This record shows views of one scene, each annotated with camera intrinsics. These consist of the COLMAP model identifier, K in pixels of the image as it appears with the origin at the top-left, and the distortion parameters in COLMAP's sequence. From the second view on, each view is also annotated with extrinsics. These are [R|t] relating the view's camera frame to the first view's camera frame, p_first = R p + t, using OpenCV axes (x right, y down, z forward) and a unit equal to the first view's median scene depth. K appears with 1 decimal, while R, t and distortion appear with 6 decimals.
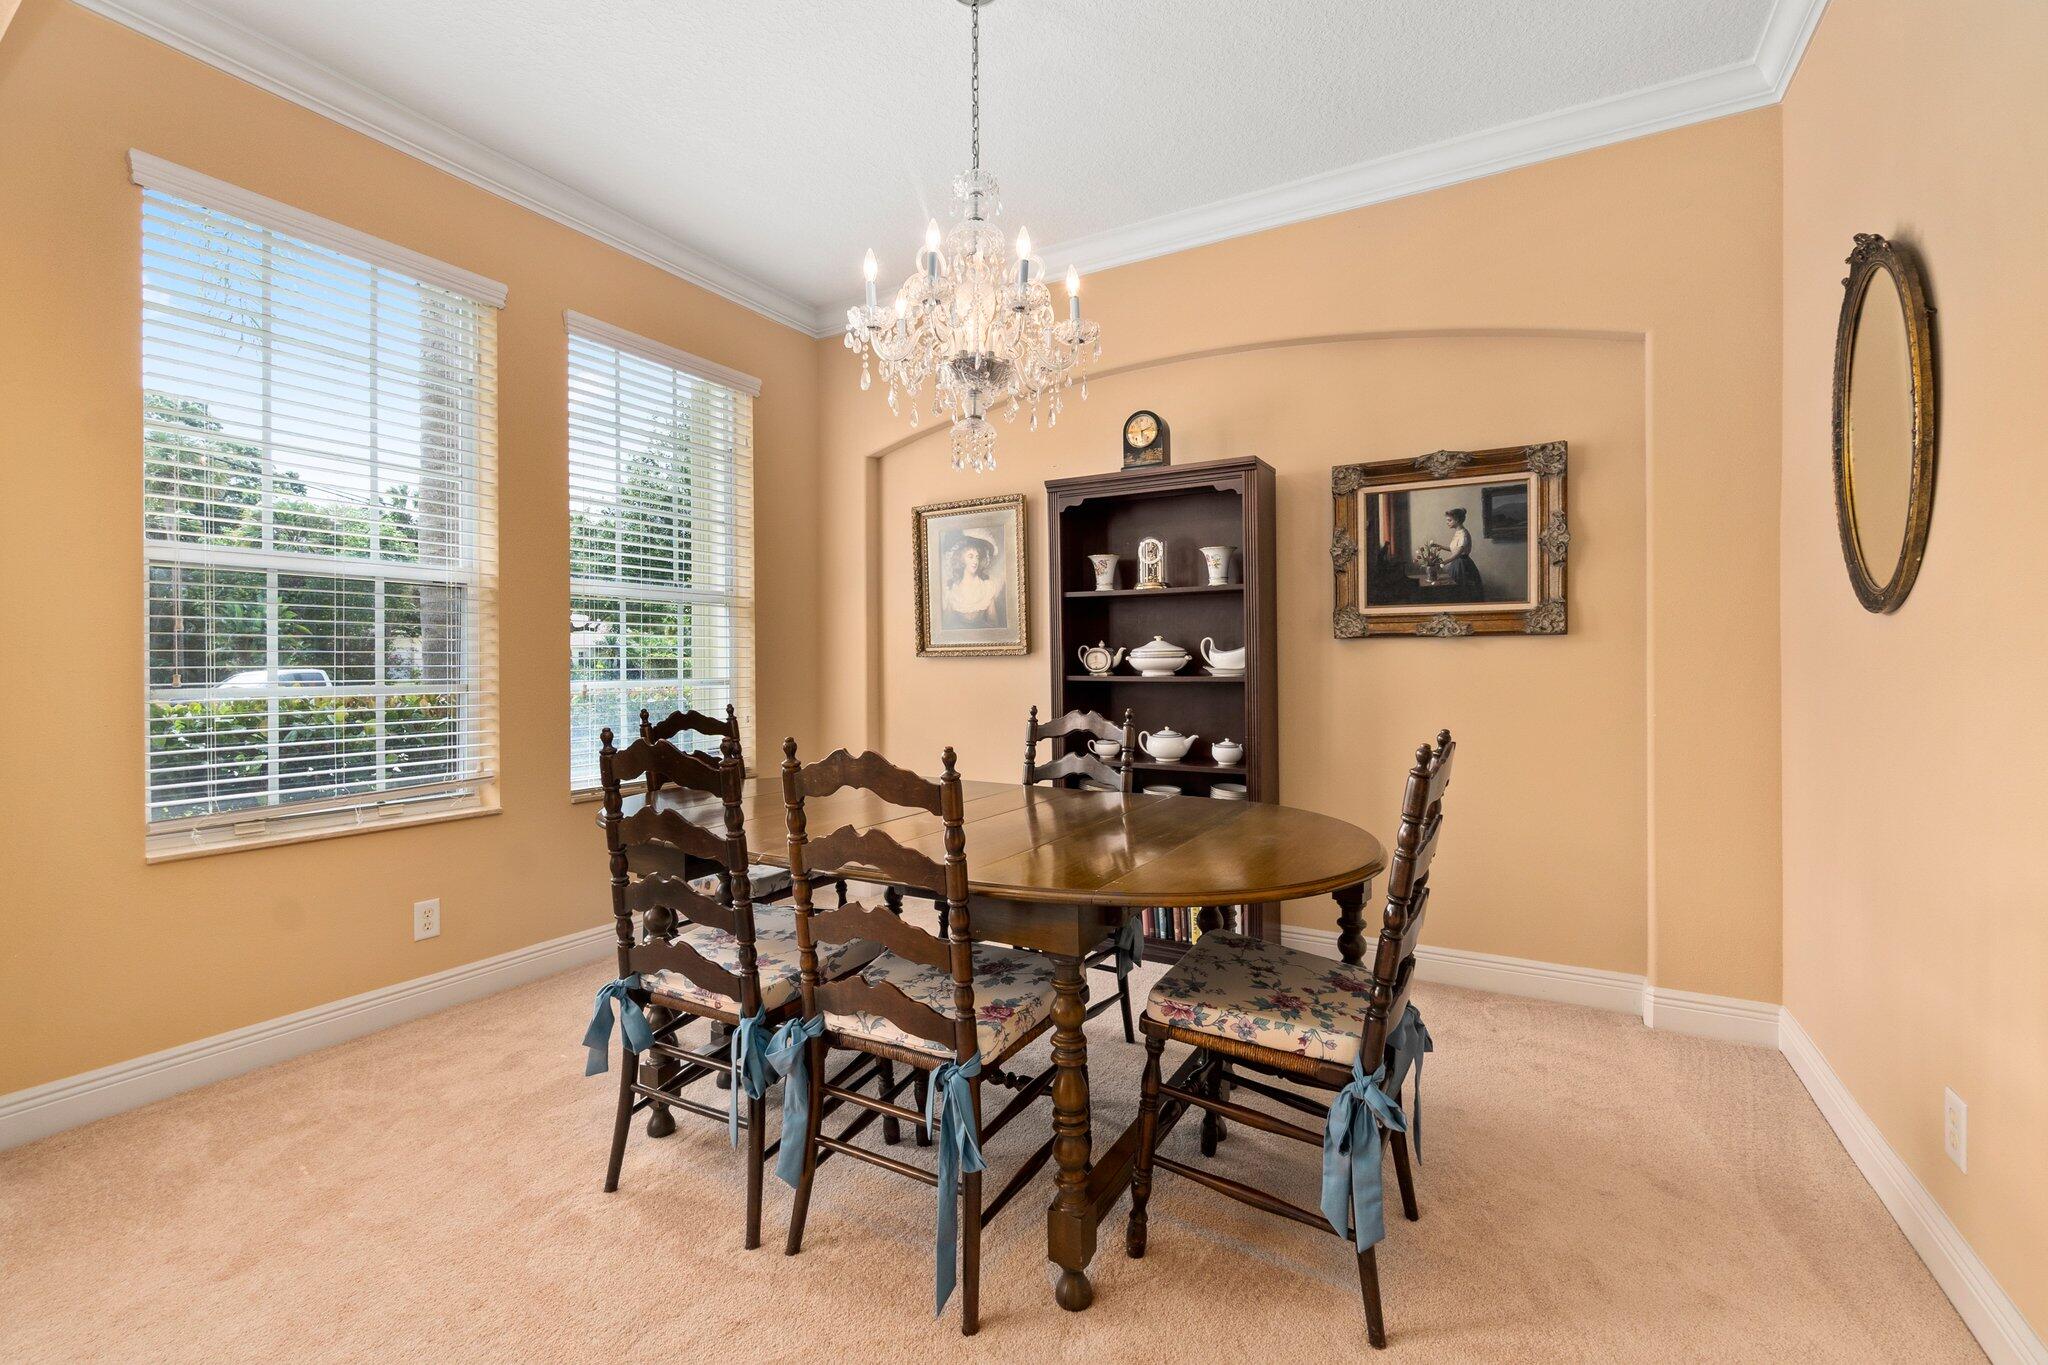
lens RADIAL K [[884.1, 0, 992.9], [0, 884.1, 674.8], [0, 0, 1]] dist [-0.007402, 0.000178]
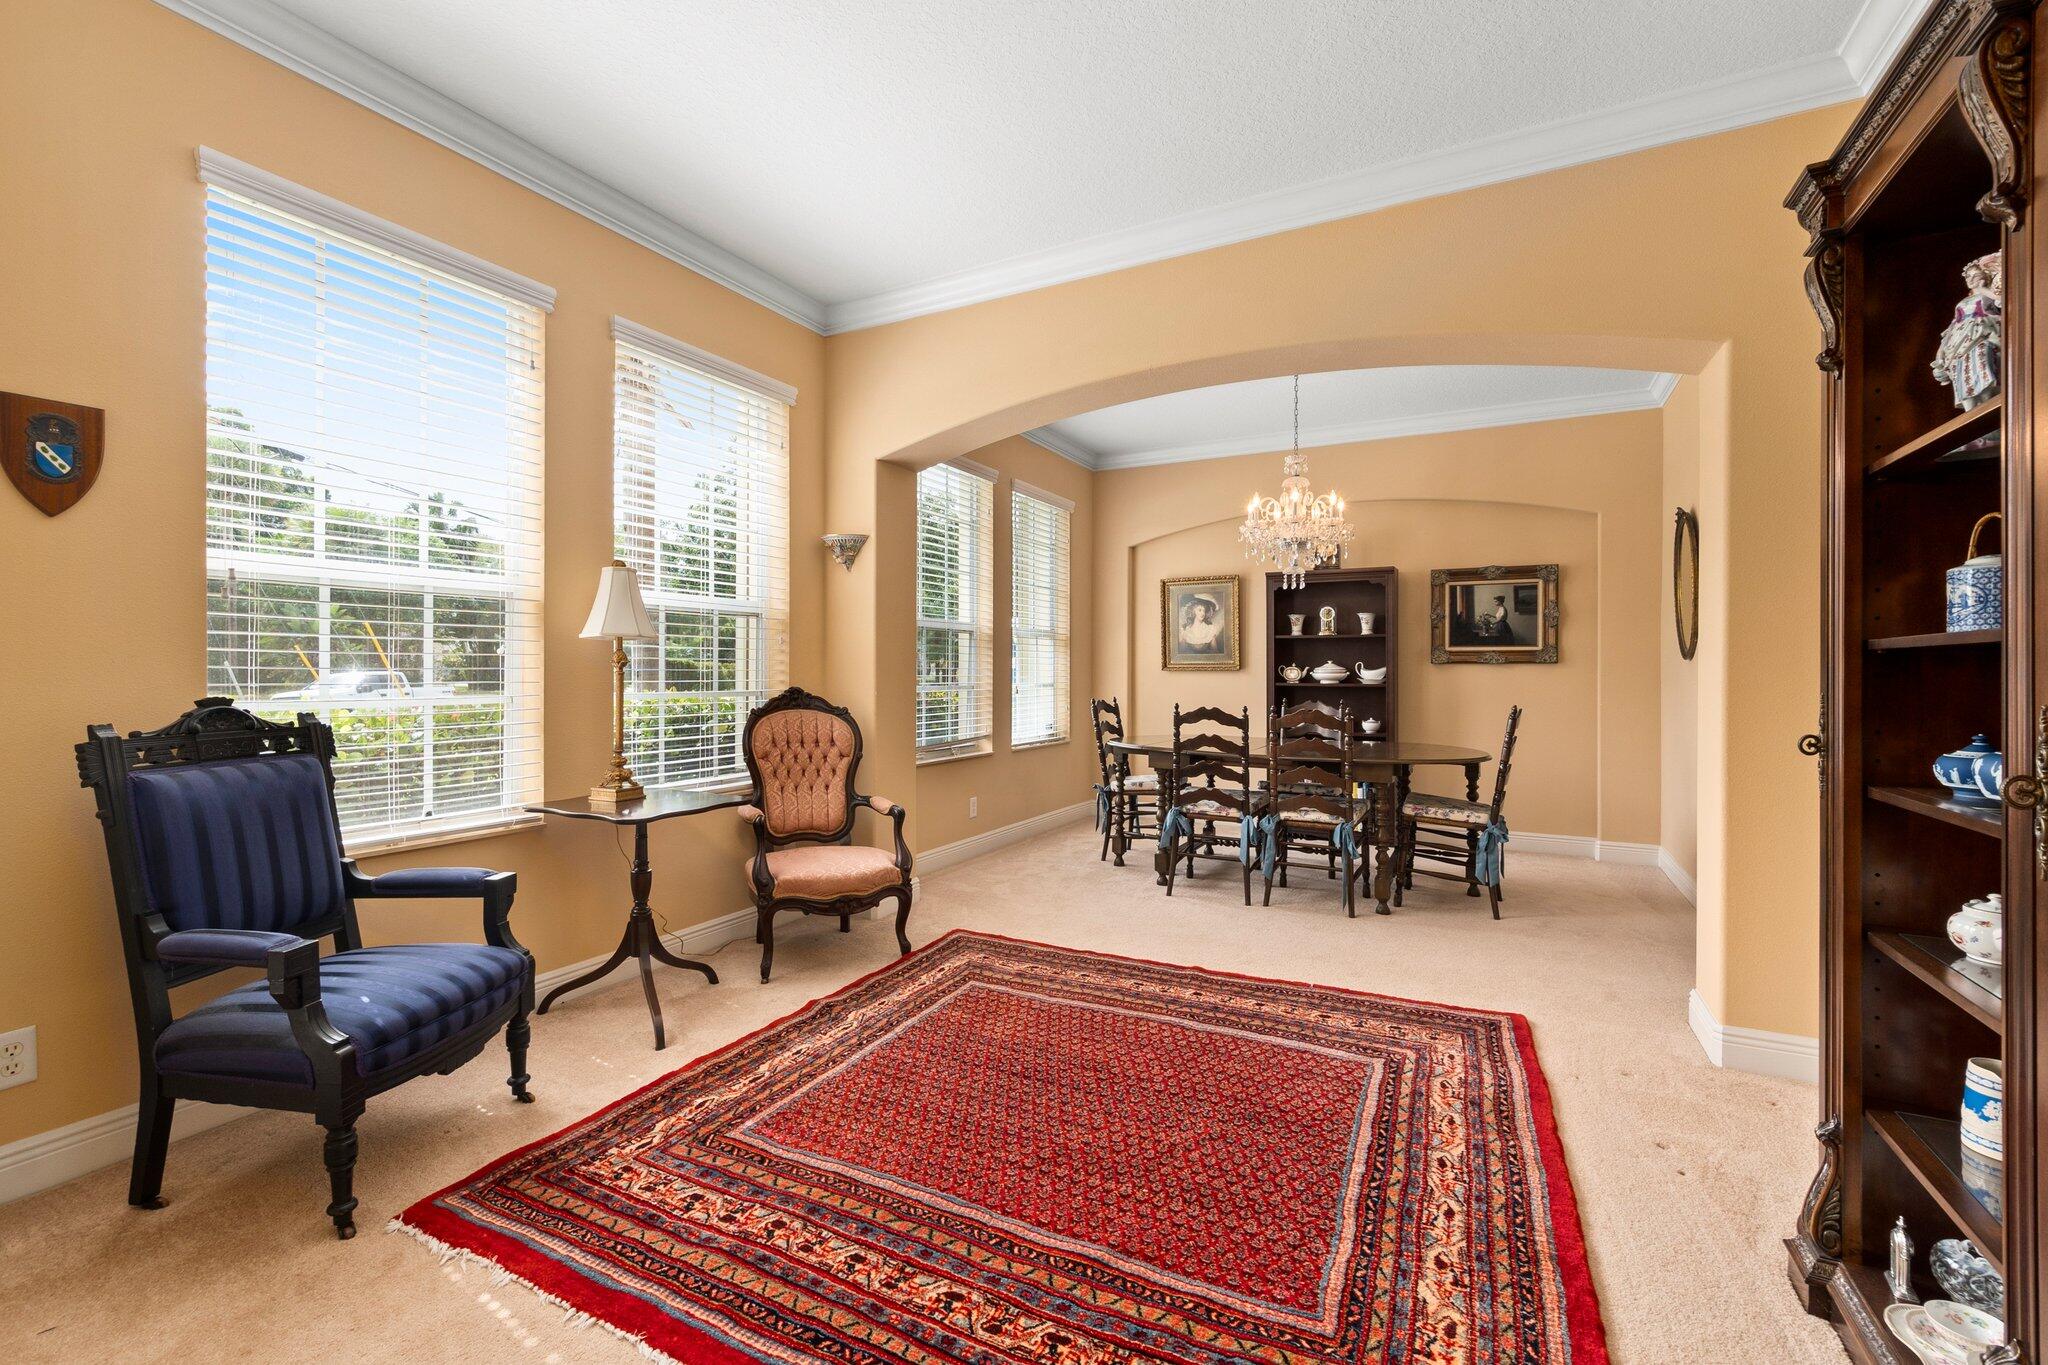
lens RADIAL K [[884.1, 0, 992.9], [0, 884.1, 674.8], [0, 0, 1]] dist [-0.007402, 0.000178]
pose [[0.999833, 0.006439, 0.017114, -0.561154], [-0.006325, 0.999958, -0.006698, 0.000305], [-0.017157, 0.006588, 0.999831, -0.824837]]
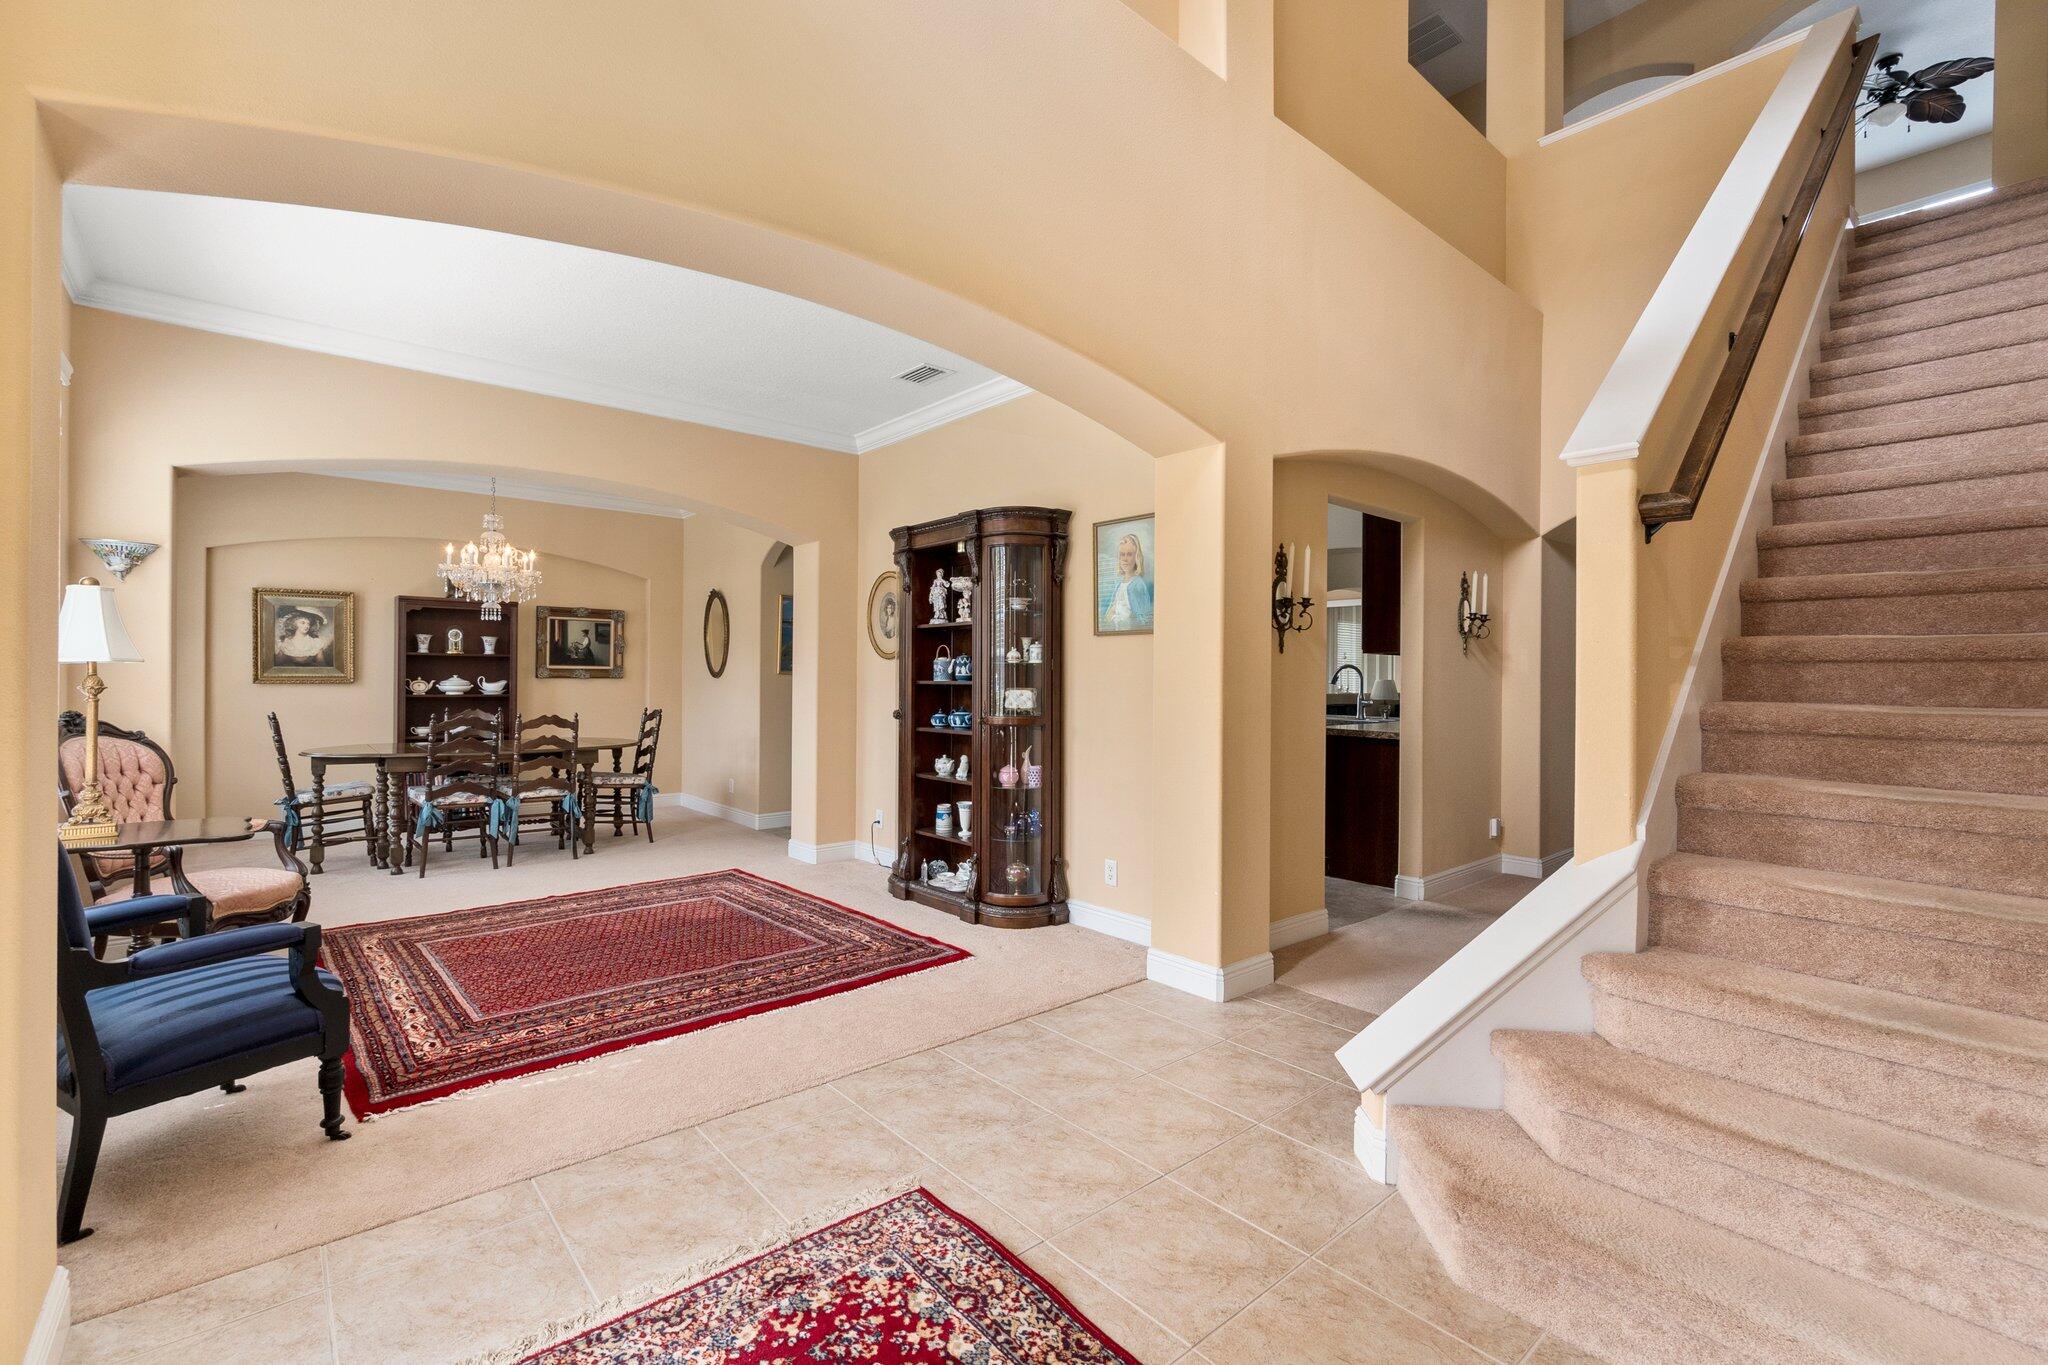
lens RADIAL K [[900.1, 0, 1011.0], [0, 900.1, 685.4], [0, 0, 1]] dist [0.000516, -0.000097]
pose [[0.336450, -0.000422, 0.941701, -1.482320], [0.002851, 0.999996, -0.000570, -0.016174], [-0.941697, 0.002877, 0.336450, -1.029111]]
